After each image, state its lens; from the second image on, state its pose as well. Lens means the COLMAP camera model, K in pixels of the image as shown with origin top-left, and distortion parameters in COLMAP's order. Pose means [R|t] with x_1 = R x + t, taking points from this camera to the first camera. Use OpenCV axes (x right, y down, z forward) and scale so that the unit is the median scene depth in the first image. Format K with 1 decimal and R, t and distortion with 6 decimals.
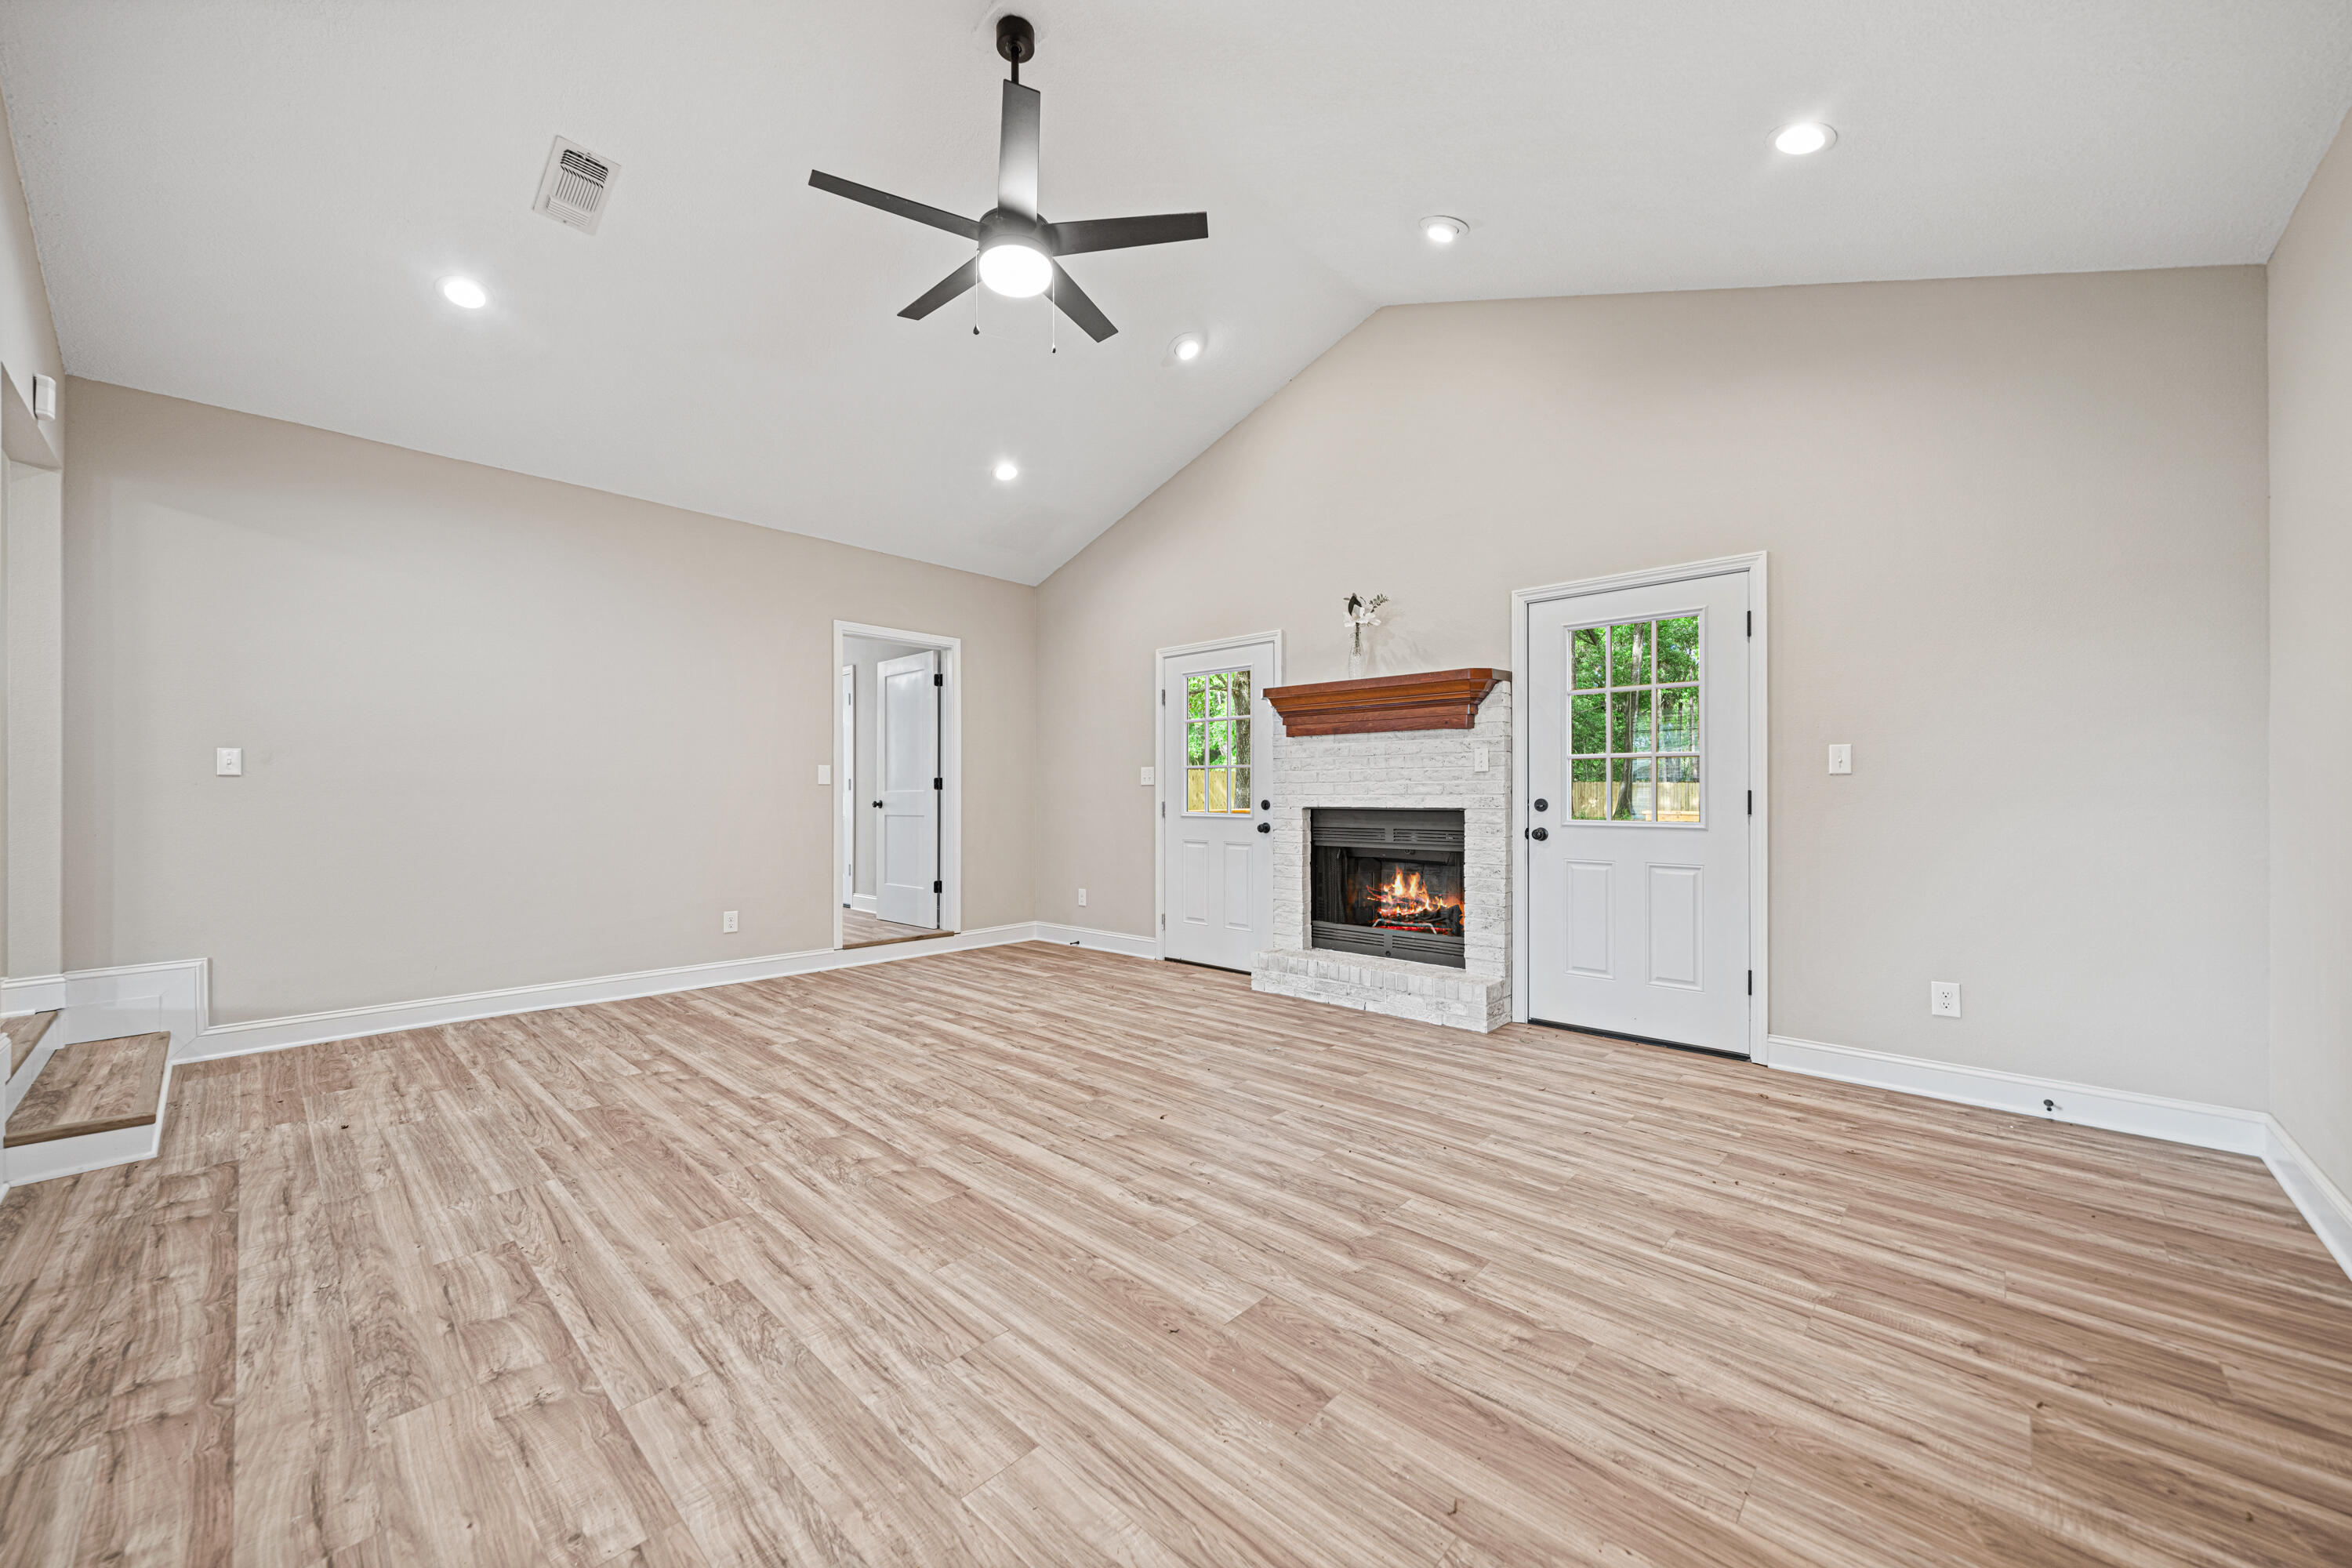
lens RADIAL K [[889.2, 0, 1158.5], [0, 889.2, 791.7], [0, 0, 1]] dist [0.000389, 0.000375]
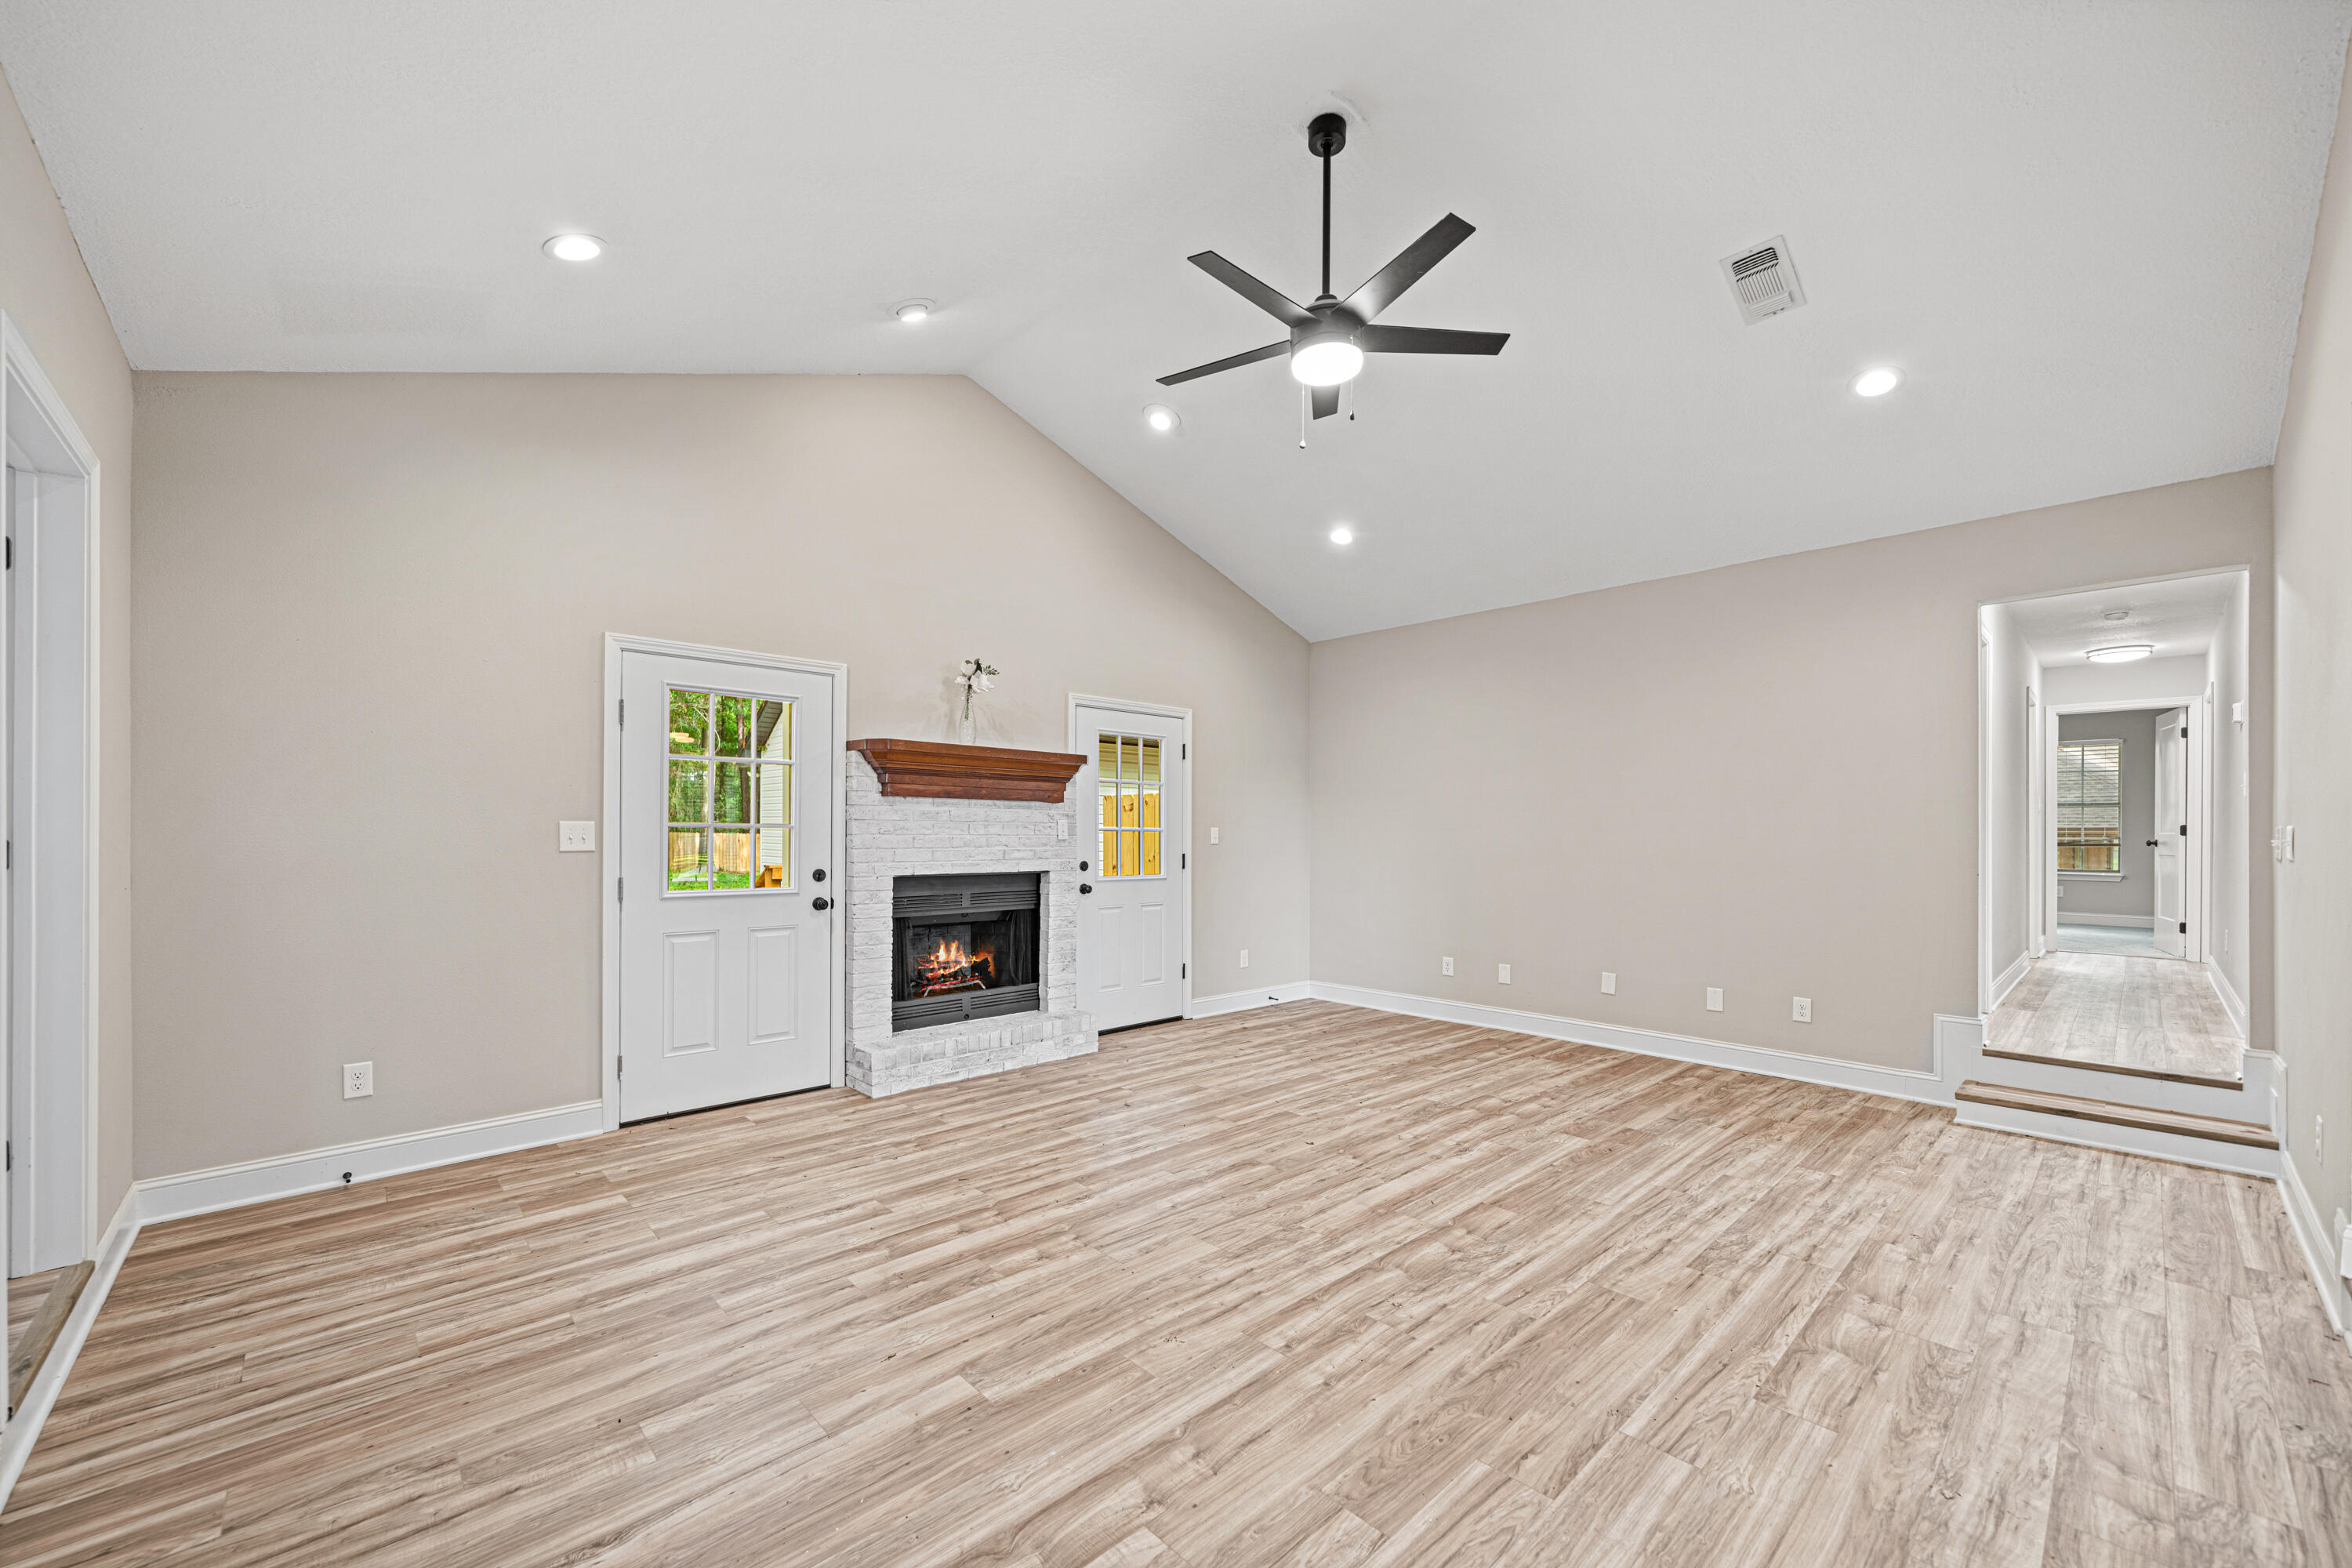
lens RADIAL K [[905.9, 0, 1187.7], [0, 905.9, 831.3], [0, 0, 1]] dist [-0.001008, 0.000321]
pose [[0.041901, 0.005277, 0.999108, -0.984098], [-0.008358, 0.999953, -0.004931, -0.034088], [-0.999087, -0.008144, 0.041944, 0.909017]]
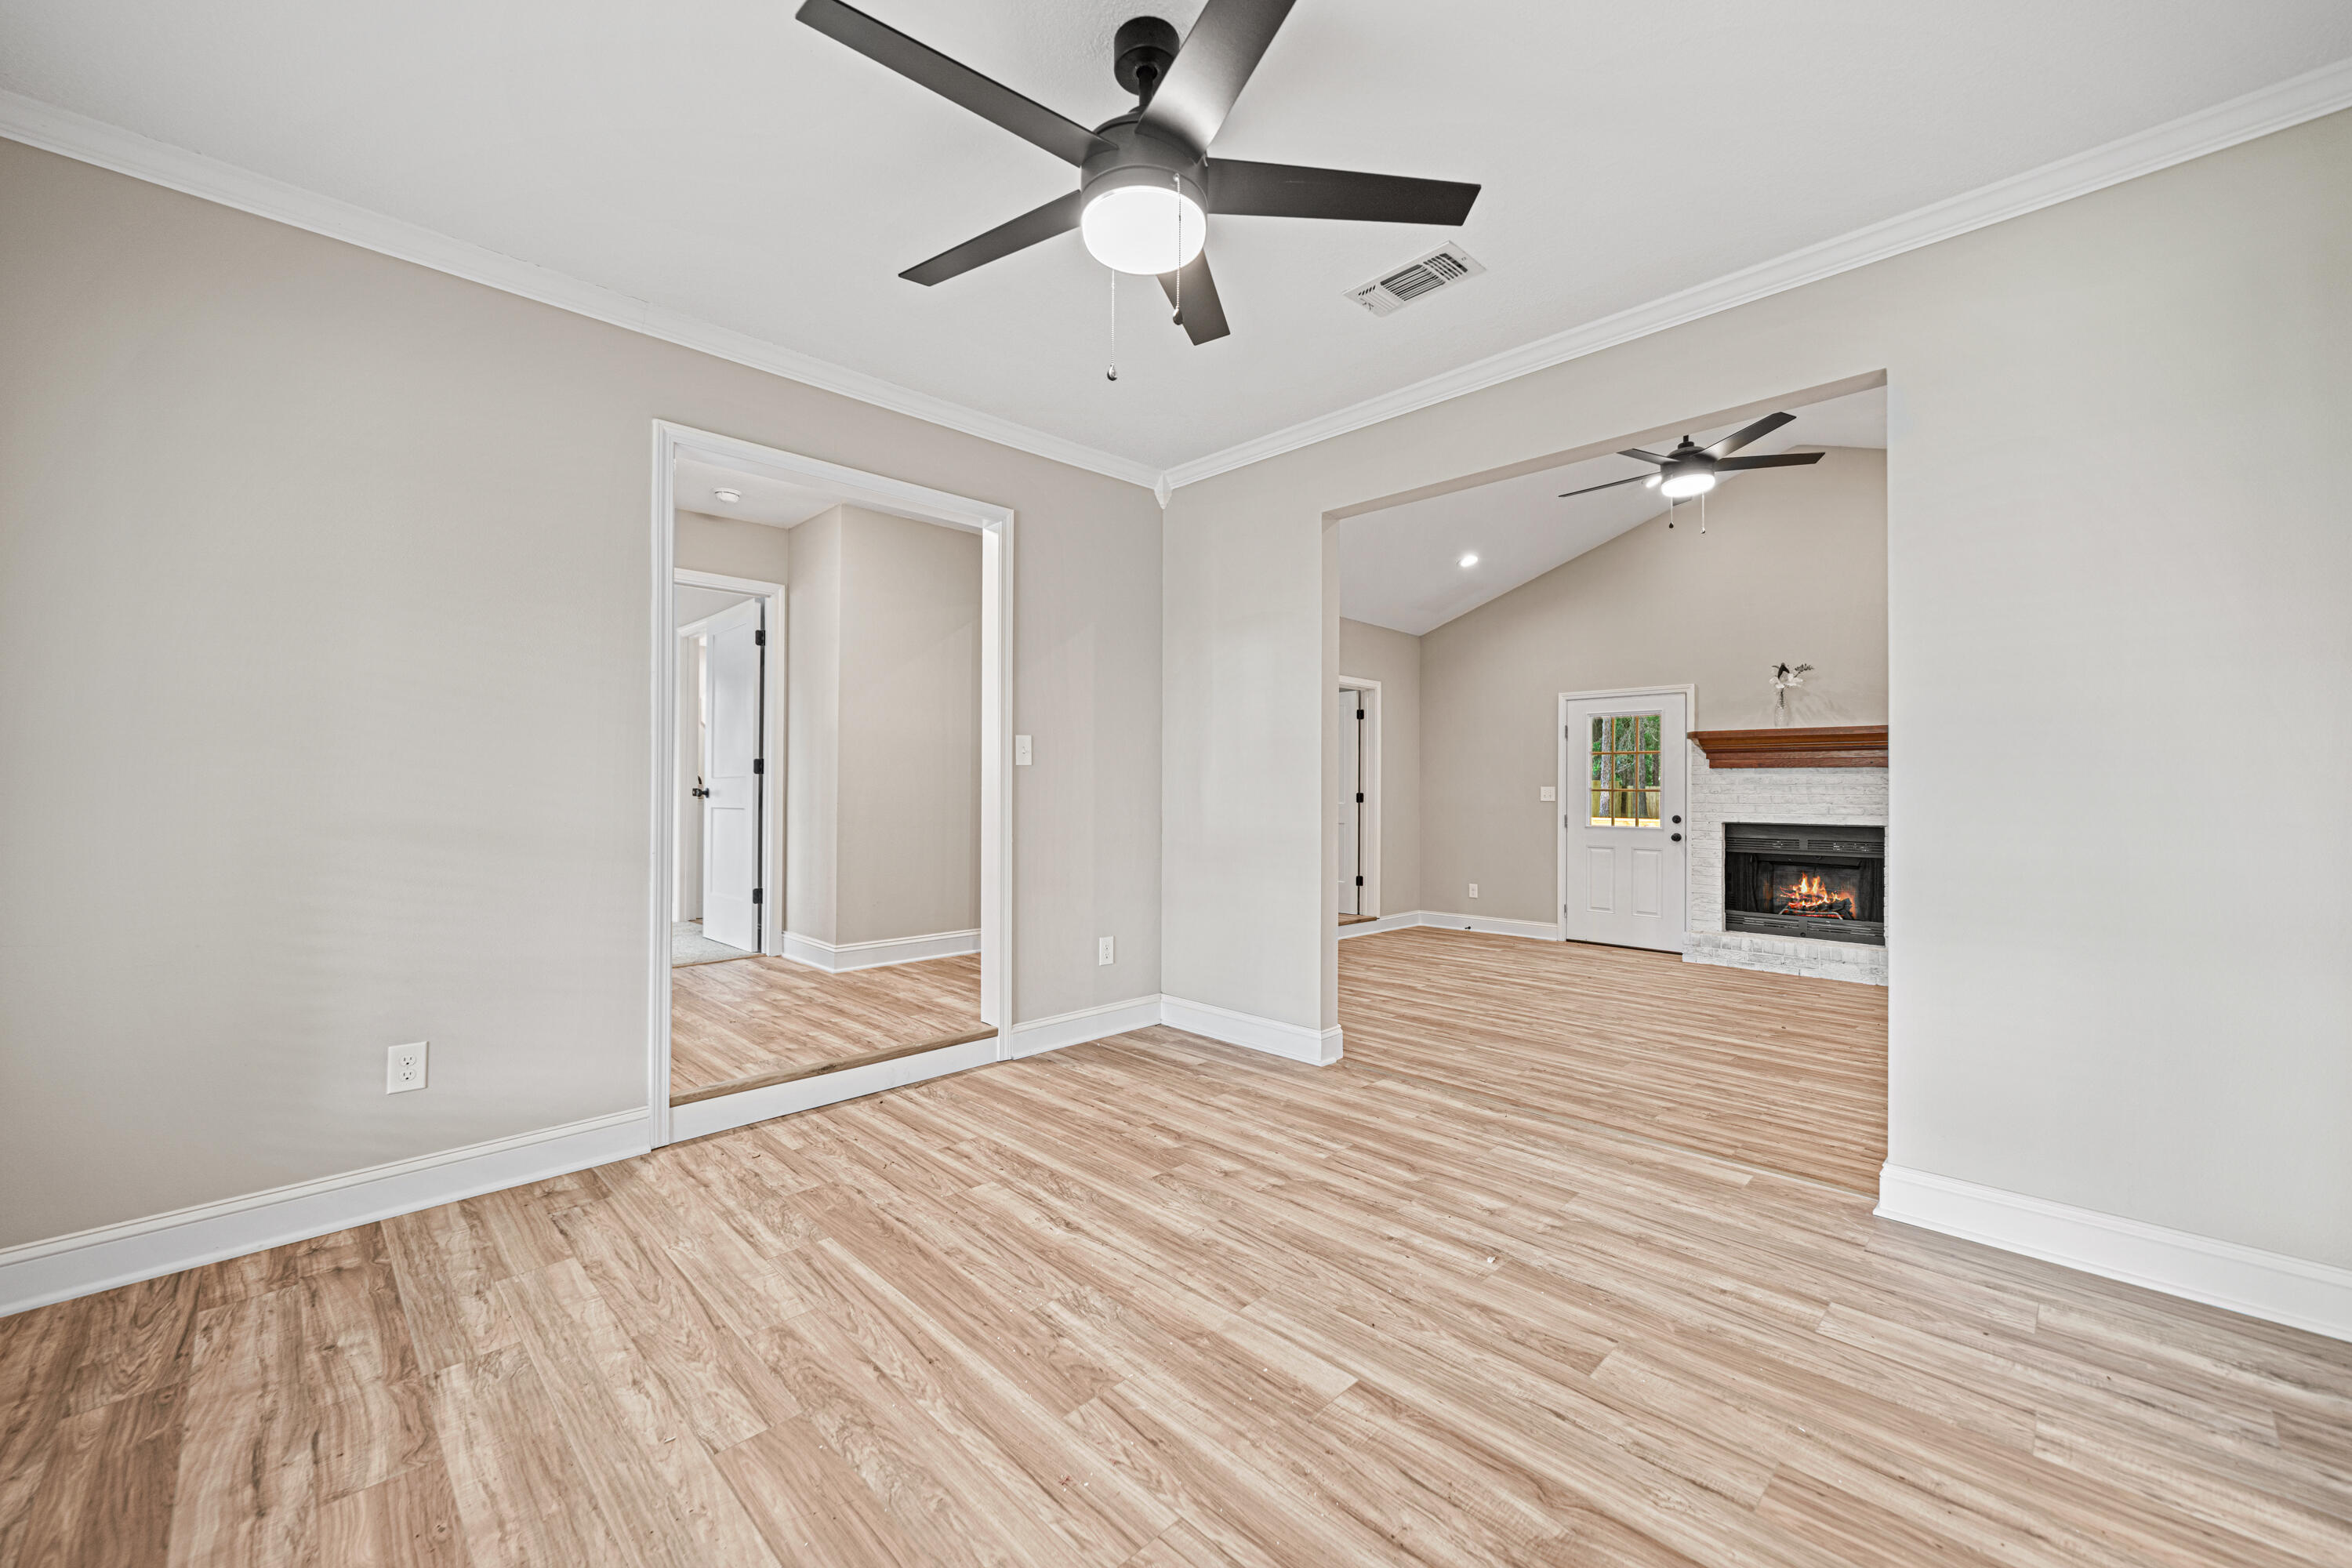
lens RADIAL K [[943.6, 0, 1131.1], [0, 943.6, 782.3], [0, 0, 1]] dist [-0.005579, -0.000064]
pose [[0.998677, 0.008278, -0.050761, -0.858779], [-0.008551, 0.999950, -0.005165, -0.036598], [0.050715, 0.005592, 0.998697, -0.572331]]
